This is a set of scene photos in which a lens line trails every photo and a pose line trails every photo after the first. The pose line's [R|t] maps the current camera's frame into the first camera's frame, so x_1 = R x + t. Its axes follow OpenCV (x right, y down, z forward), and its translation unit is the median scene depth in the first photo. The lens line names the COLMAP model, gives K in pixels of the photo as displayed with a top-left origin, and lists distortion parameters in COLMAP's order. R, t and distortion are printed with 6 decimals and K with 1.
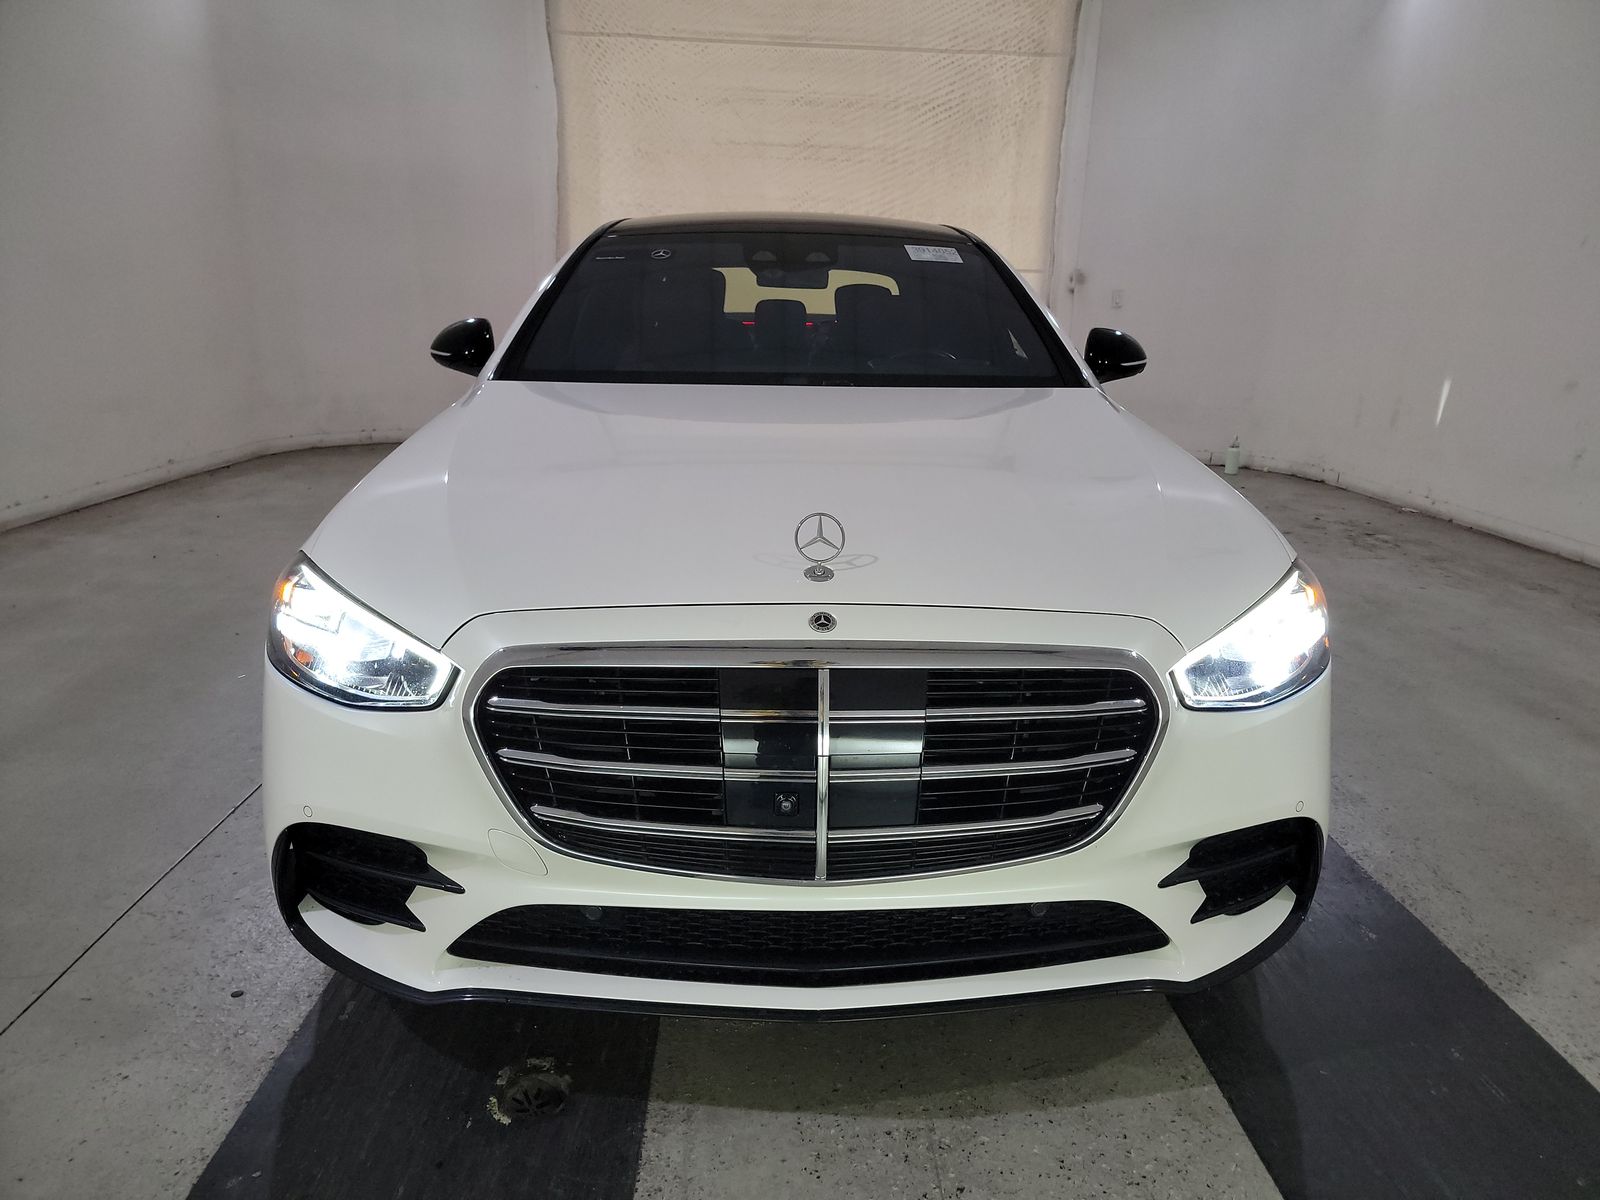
lens RADIAL K [[1108.5, 0, 799.8], [0, 1108.5, 604.5], [0, 0, 1]] dist [0.050937, -0.042700]
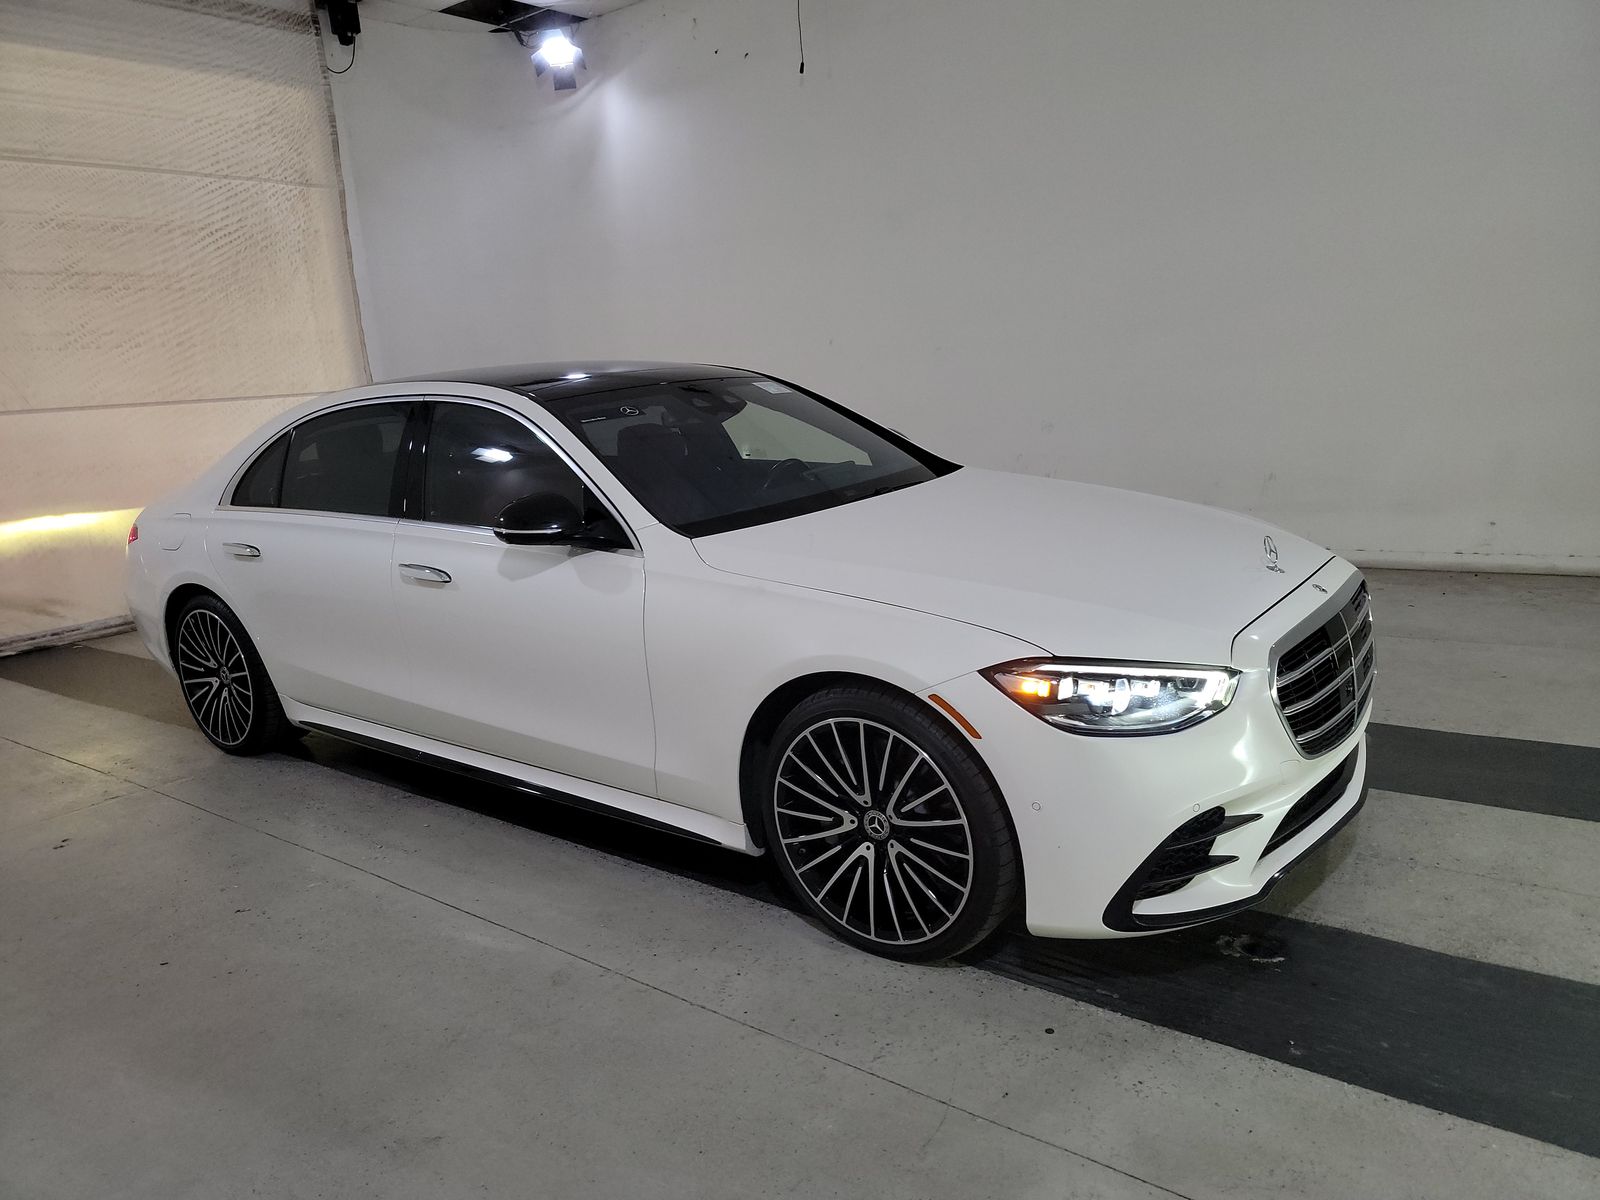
lens RADIAL K [[1108.5, 0, 800.3], [0, 1108.5, 600.7], [0, 0, 1]] dist [0.050937, -0.042700]
pose [[0.635855, -0.231028, 0.736420, -0.332745], [0.289995, 0.955750, 0.049443, -0.053344], [-0.715256, 0.182120, 0.674716, 0.068575]]
